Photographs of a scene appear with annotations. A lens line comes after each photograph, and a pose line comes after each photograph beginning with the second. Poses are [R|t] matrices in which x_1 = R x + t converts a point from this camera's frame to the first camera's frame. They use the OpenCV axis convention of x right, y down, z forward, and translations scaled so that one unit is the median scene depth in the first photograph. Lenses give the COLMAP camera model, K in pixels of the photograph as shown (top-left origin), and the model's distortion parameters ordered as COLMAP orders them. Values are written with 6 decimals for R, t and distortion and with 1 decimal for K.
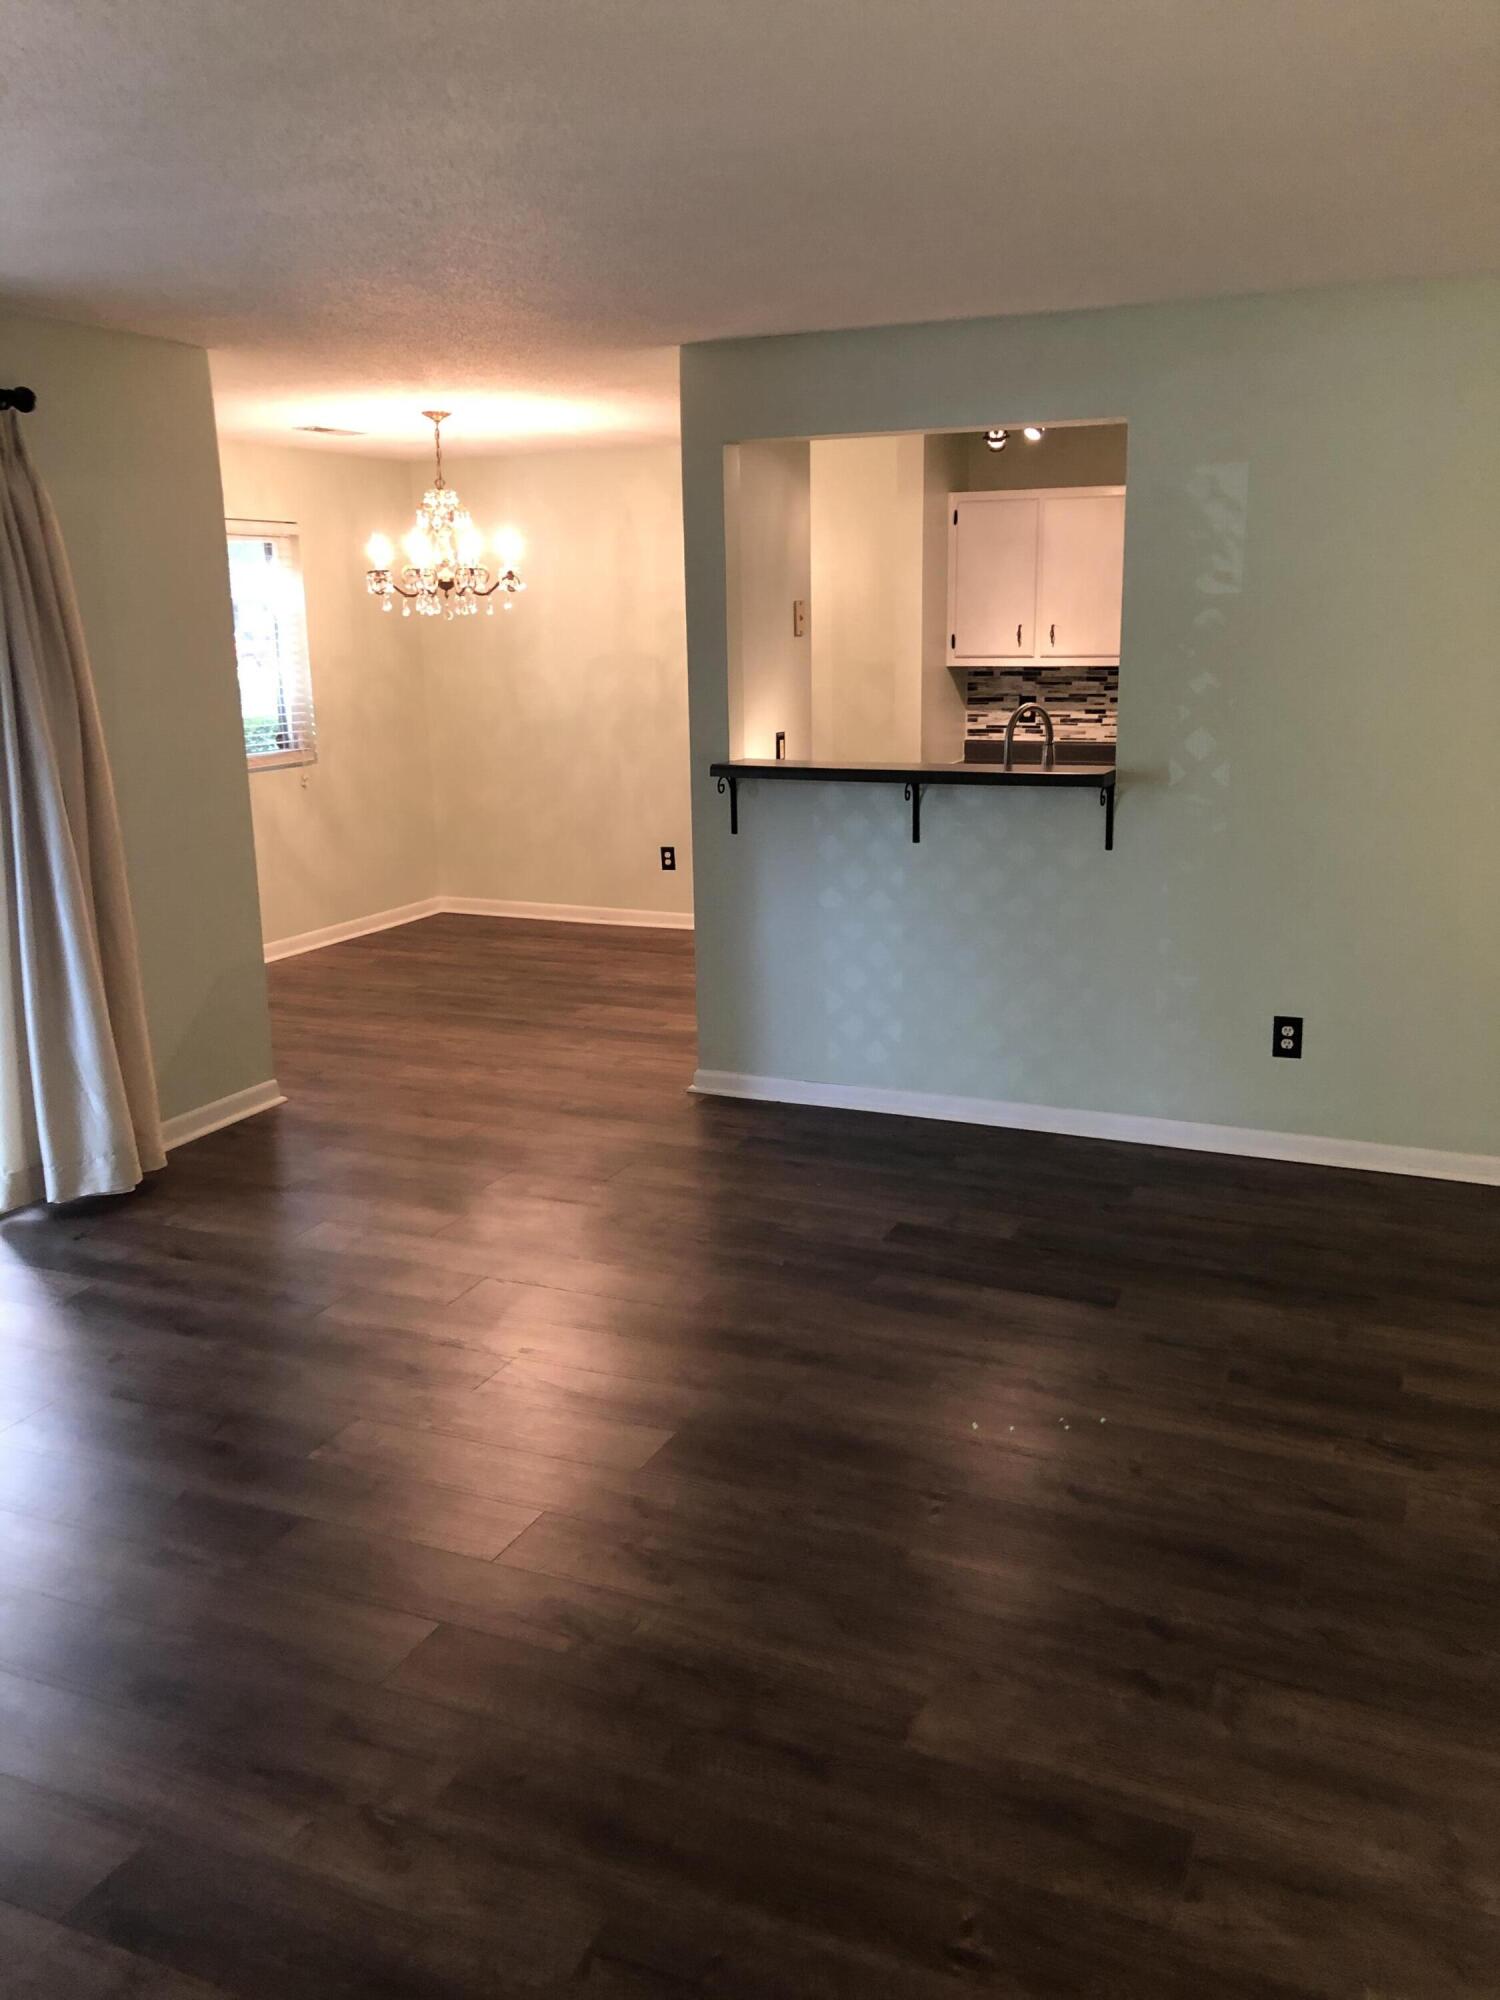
lens RADIAL K [[1635.2, 0, 750.0], [0, 1635.2, 1000.0], [0, 0, 1]] dist [0.017096, 0.006067]
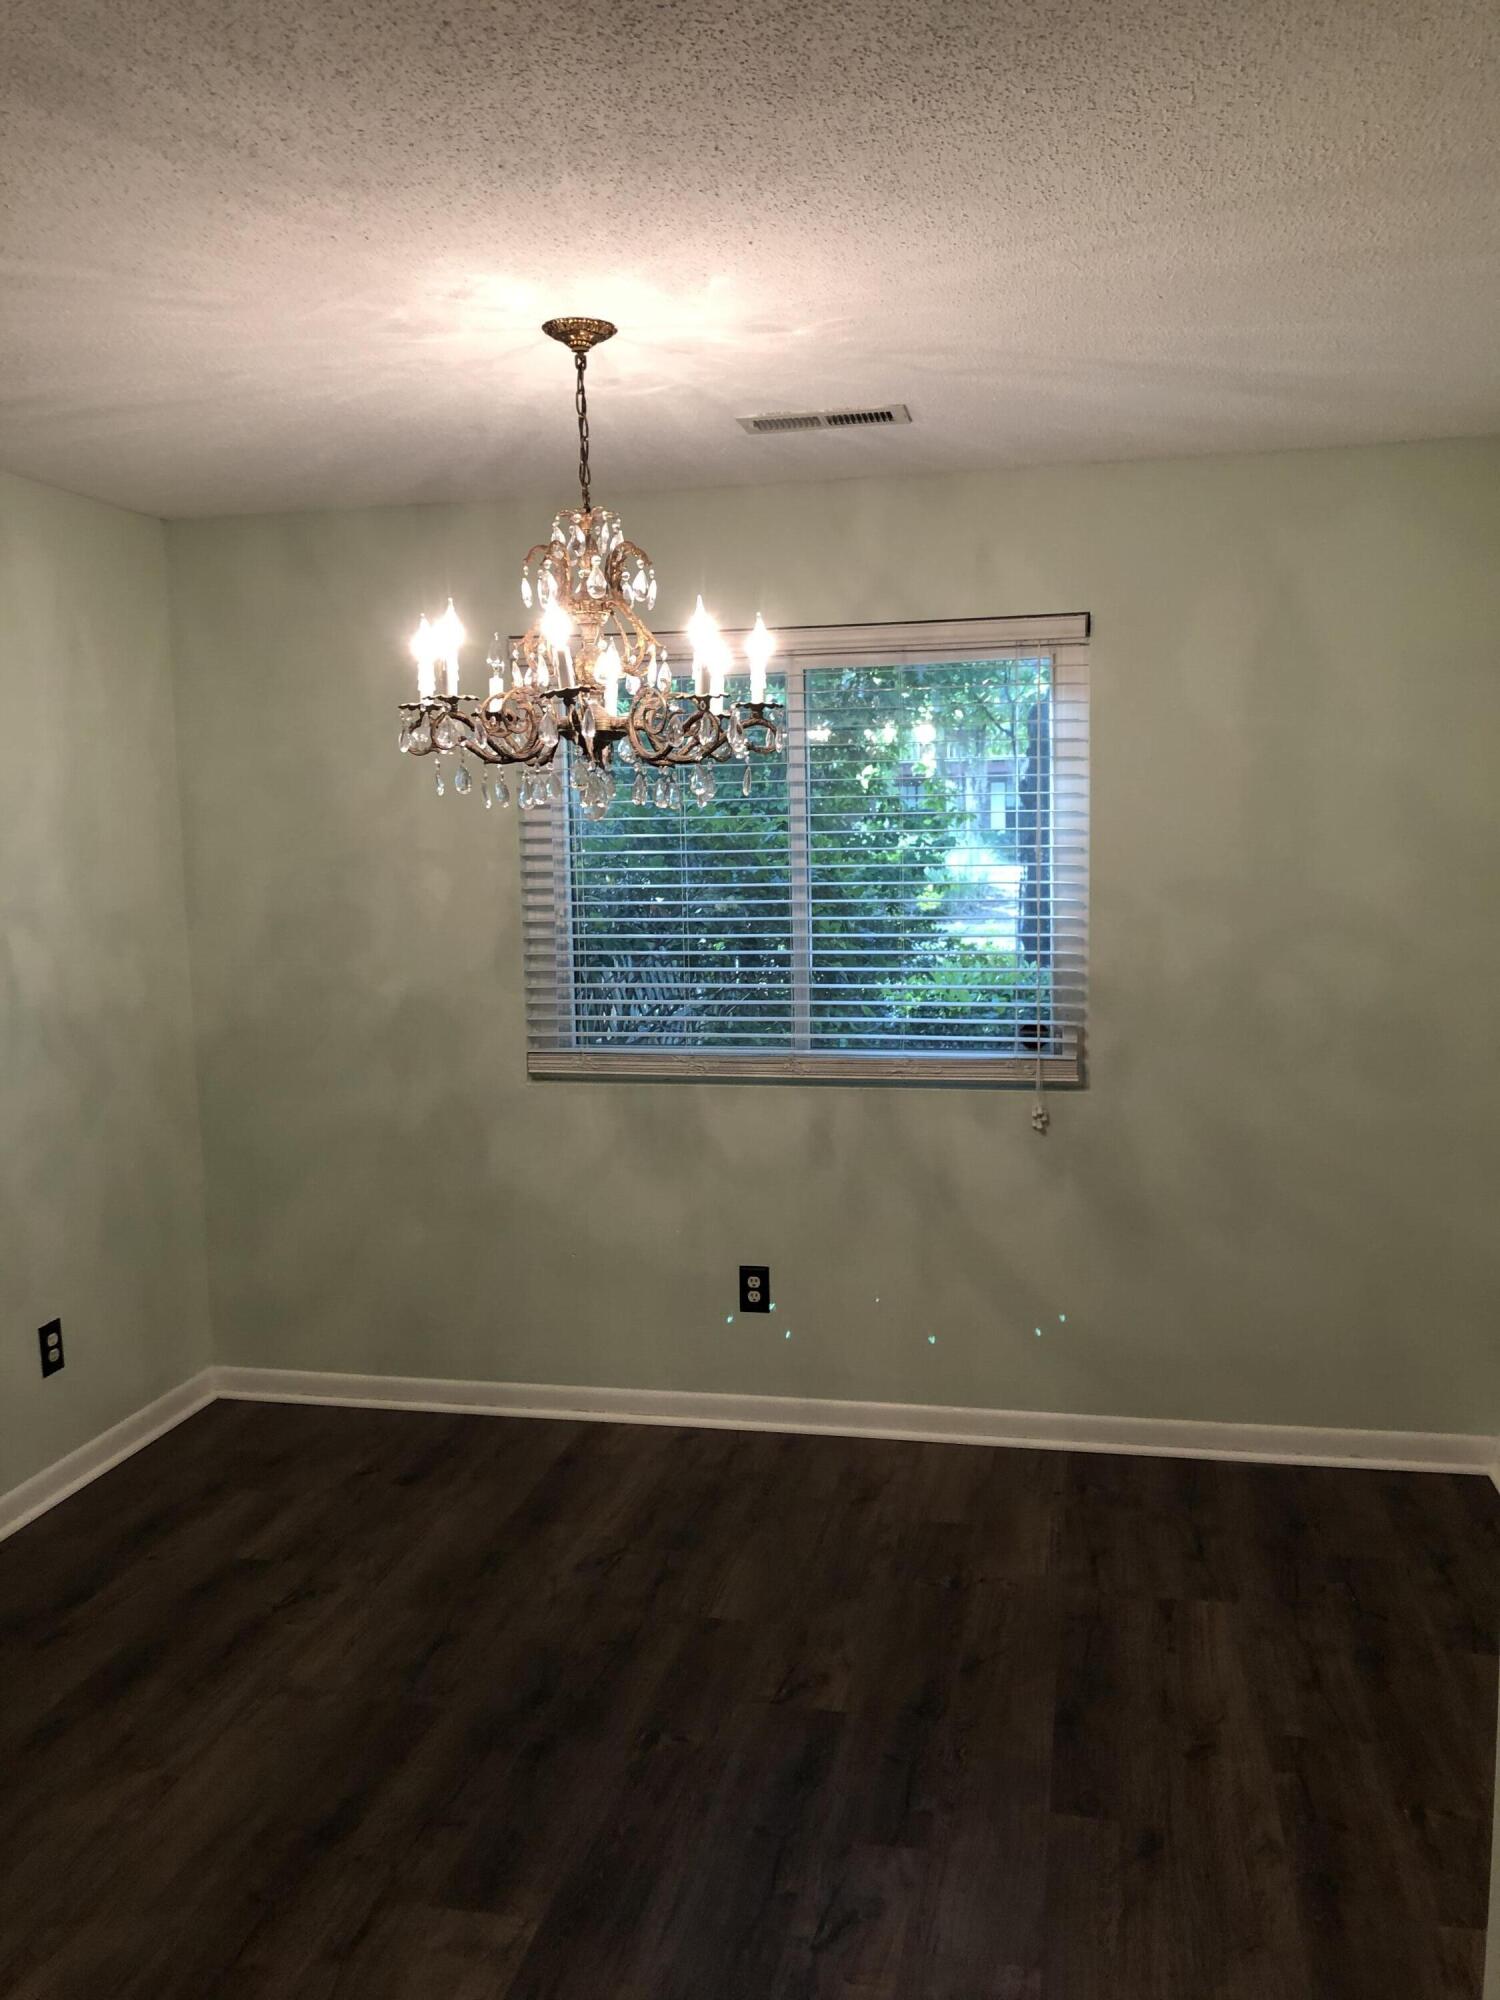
lens RADIAL K [[1635.2, 0, 750.0], [0, 1635.2, 1000.0], [0, 0, 1]] dist [0.017096, 0.006067]
pose [[0.228119, 0.121232, -0.966056, 0.211970], [-0.213613, 0.974275, 0.071821, -0.207074], [0.949911, 0.189979, 0.248147, 0.865748]]
